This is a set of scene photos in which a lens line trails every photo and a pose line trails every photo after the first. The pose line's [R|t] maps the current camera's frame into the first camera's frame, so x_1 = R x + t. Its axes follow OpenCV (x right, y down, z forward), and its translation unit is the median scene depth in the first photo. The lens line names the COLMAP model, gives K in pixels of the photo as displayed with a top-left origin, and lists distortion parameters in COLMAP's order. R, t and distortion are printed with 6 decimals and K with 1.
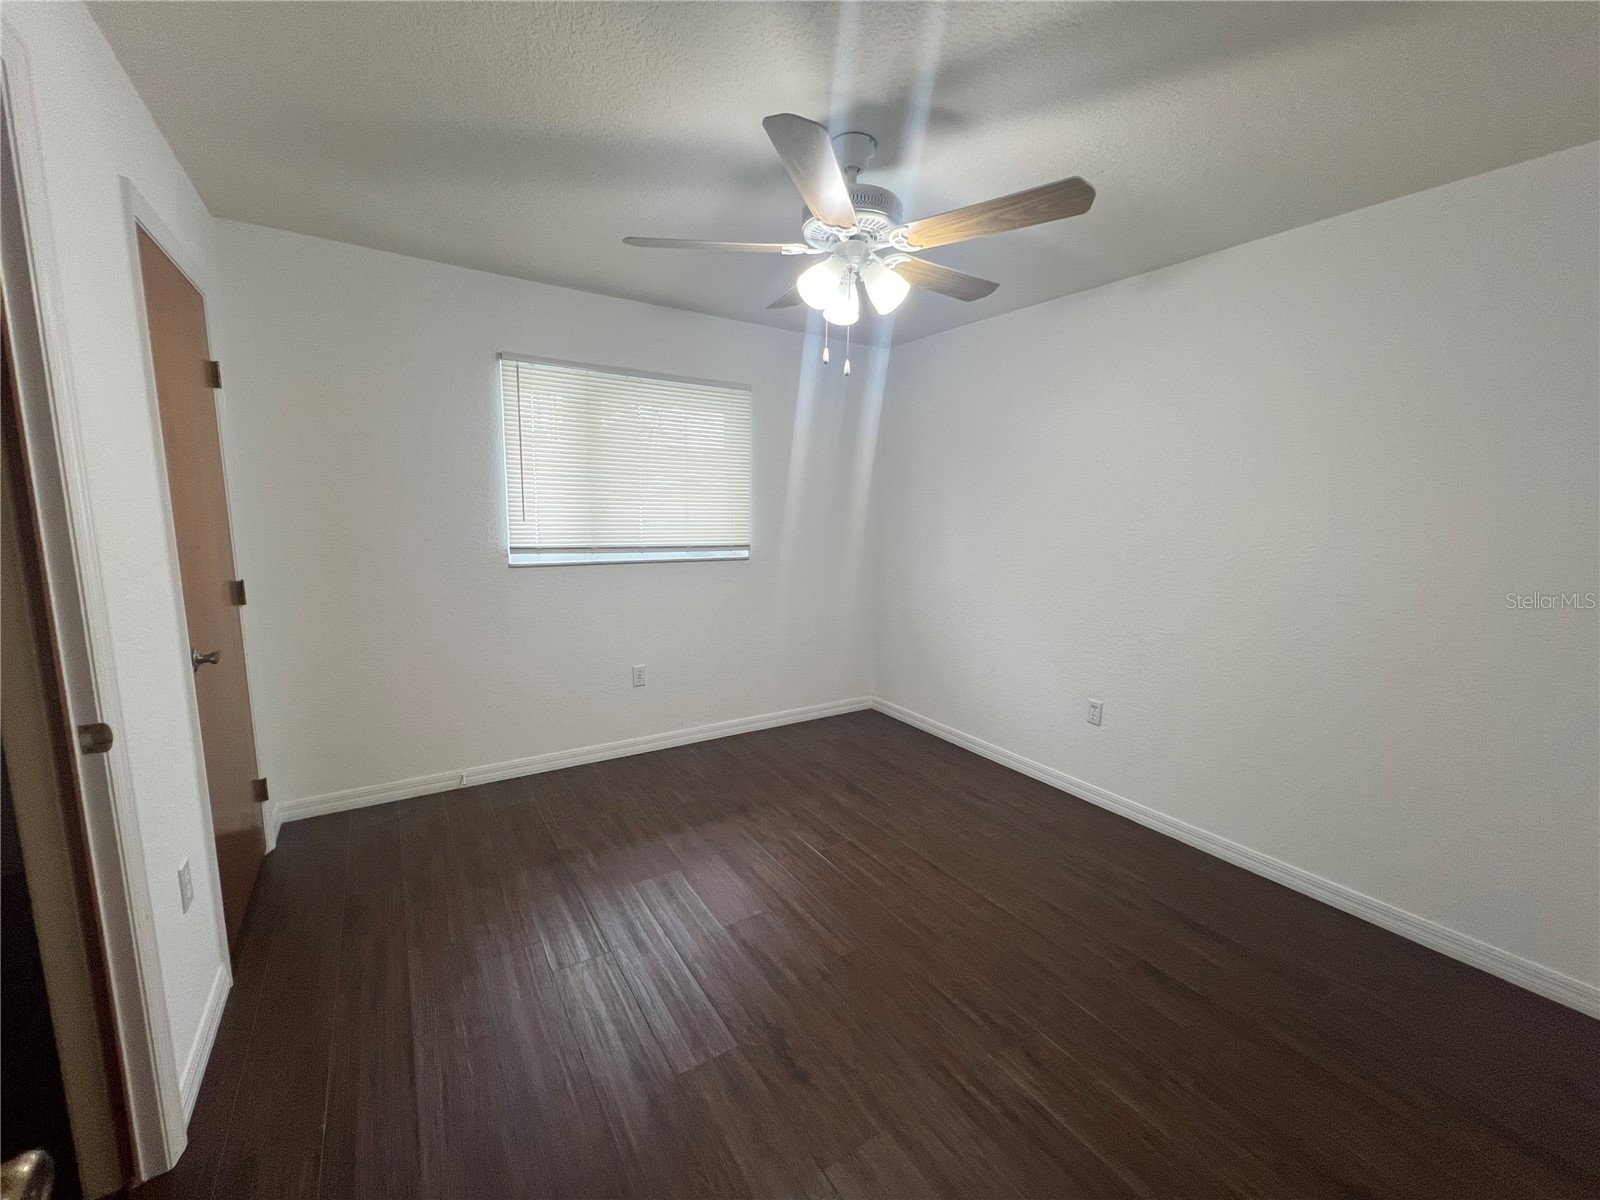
lens RADIAL K [[642.8, 0, 799.4], [0, 642.8, 607.6], [0, 0, 1]] dist [0.001865, -0.000836]
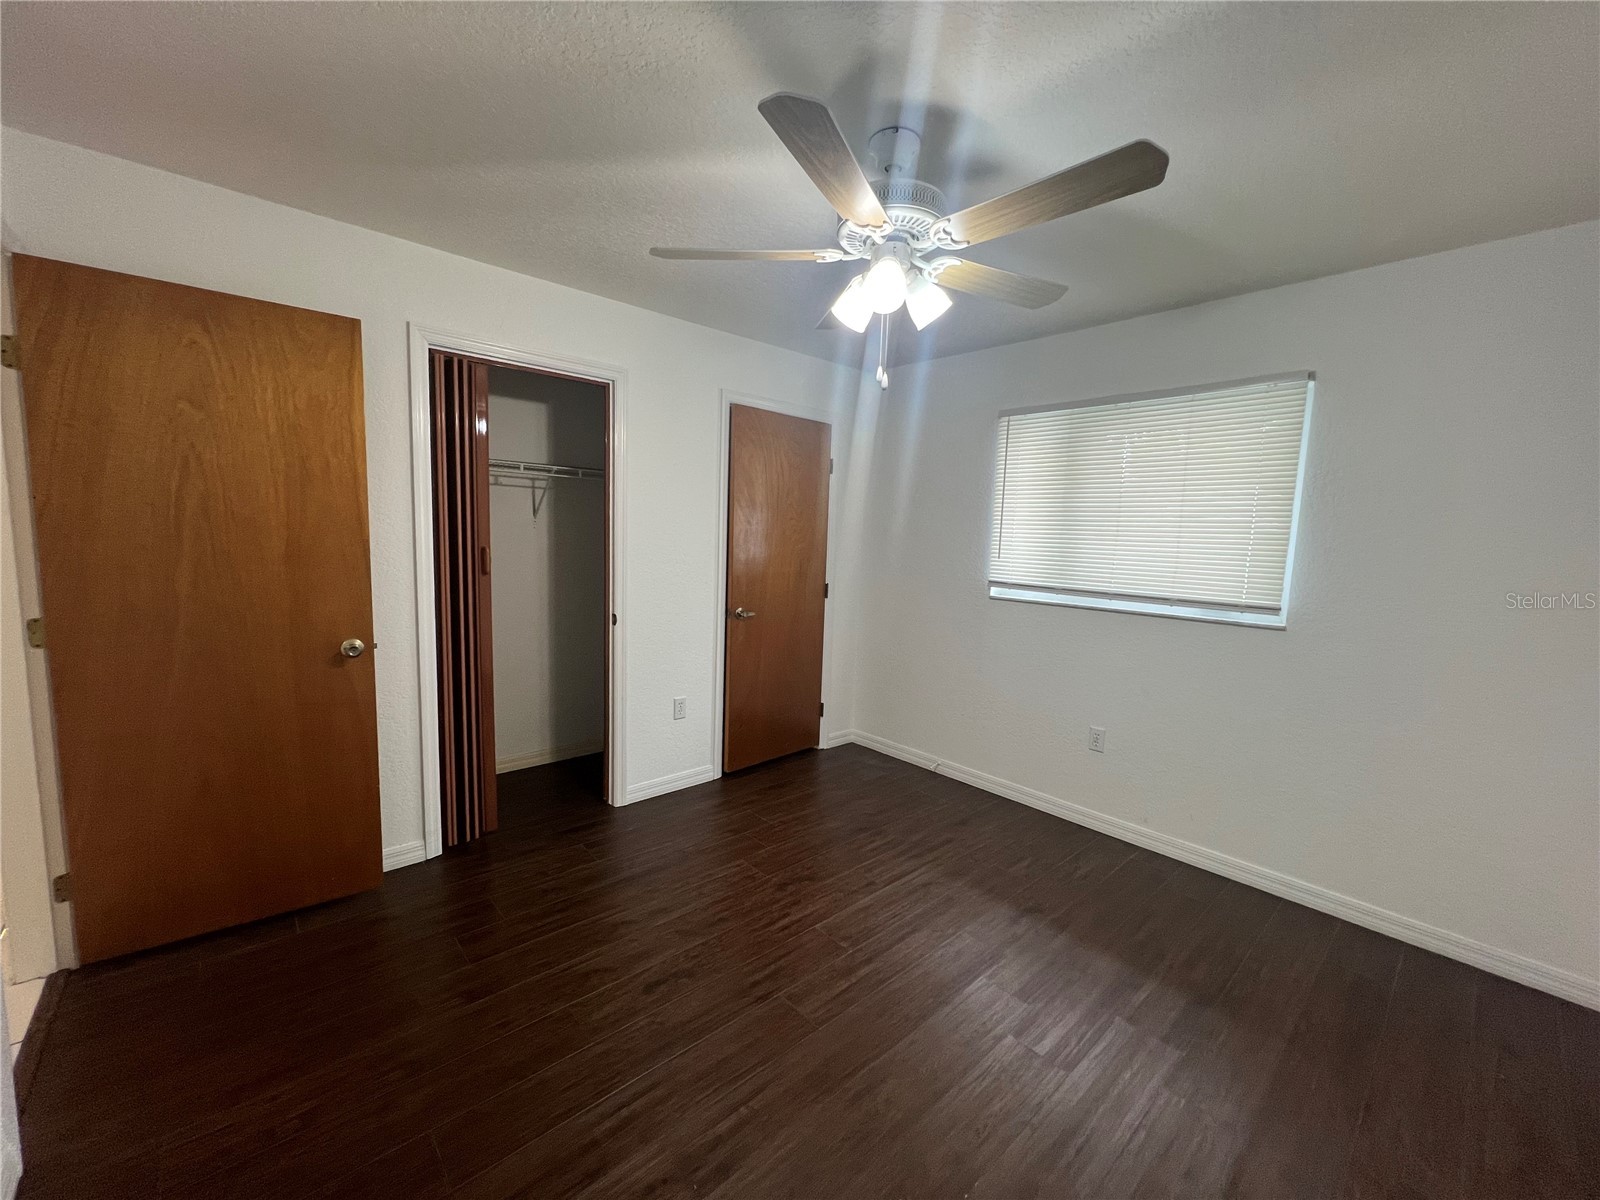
lens RADIAL K [[642.8, 0, 800.4], [0, 642.8, 605.7], [0, 0, 1]] dist [0.001865, -0.000836]
pose [[0.158449, 0.095444, -0.982743, 0.604287], [-0.183487, 0.980826, 0.065674, -0.063506], [0.970168, 0.169915, 0.172924, 0.482543]]
